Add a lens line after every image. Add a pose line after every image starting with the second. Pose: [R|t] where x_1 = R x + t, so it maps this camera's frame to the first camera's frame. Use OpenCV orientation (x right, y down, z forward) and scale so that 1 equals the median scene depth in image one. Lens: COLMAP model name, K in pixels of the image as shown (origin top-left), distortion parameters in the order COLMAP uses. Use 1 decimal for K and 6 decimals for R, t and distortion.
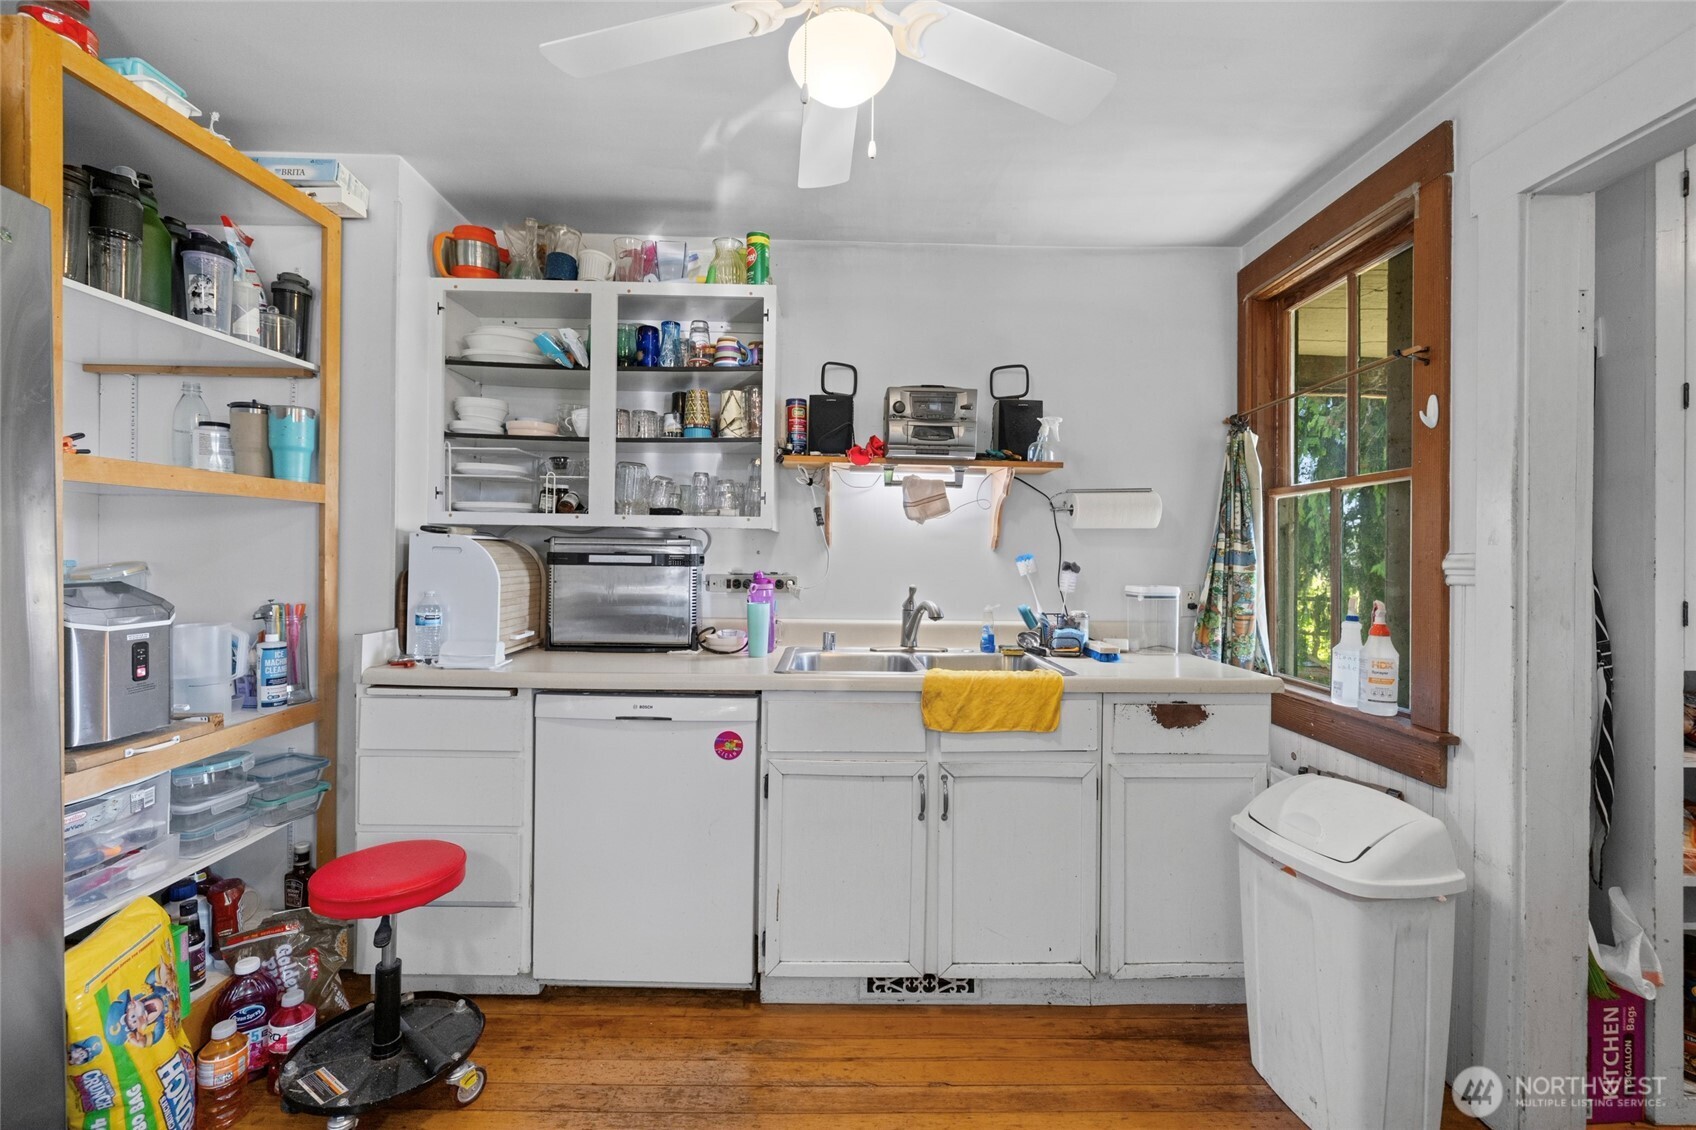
lens RADIAL K [[712.1, 0, 848.6], [0, 712.1, 556.9], [0, 0, 1]] dist [-0.000568, -0.000090]
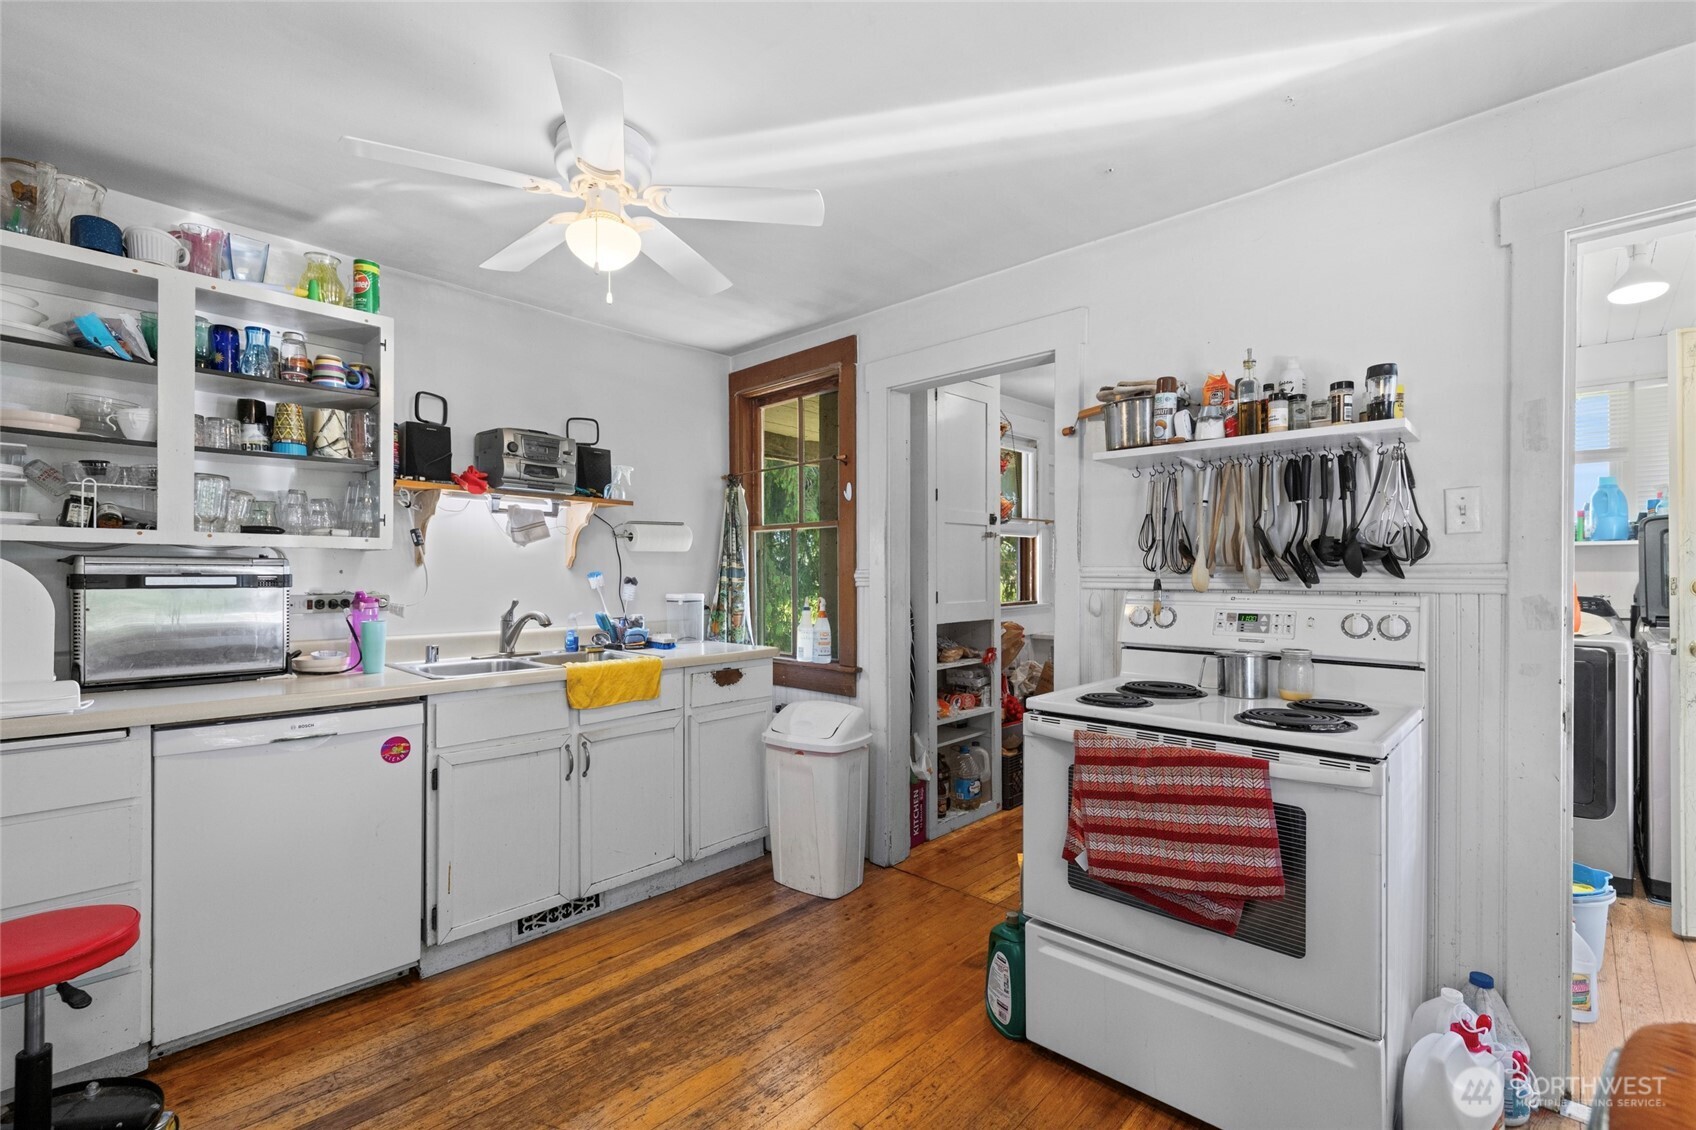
lens RADIAL K [[748.7, 0, 844.4], [0, 748.7, 575.0], [0, 0, 1]] dist [-0.000457, -0.000069]
pose [[0.694498, -0.012016, 0.719394, -0.436597], [0.007066, 0.999926, 0.009880, -0.008048], [-0.719460, -0.001778, 0.694532, -0.248114]]
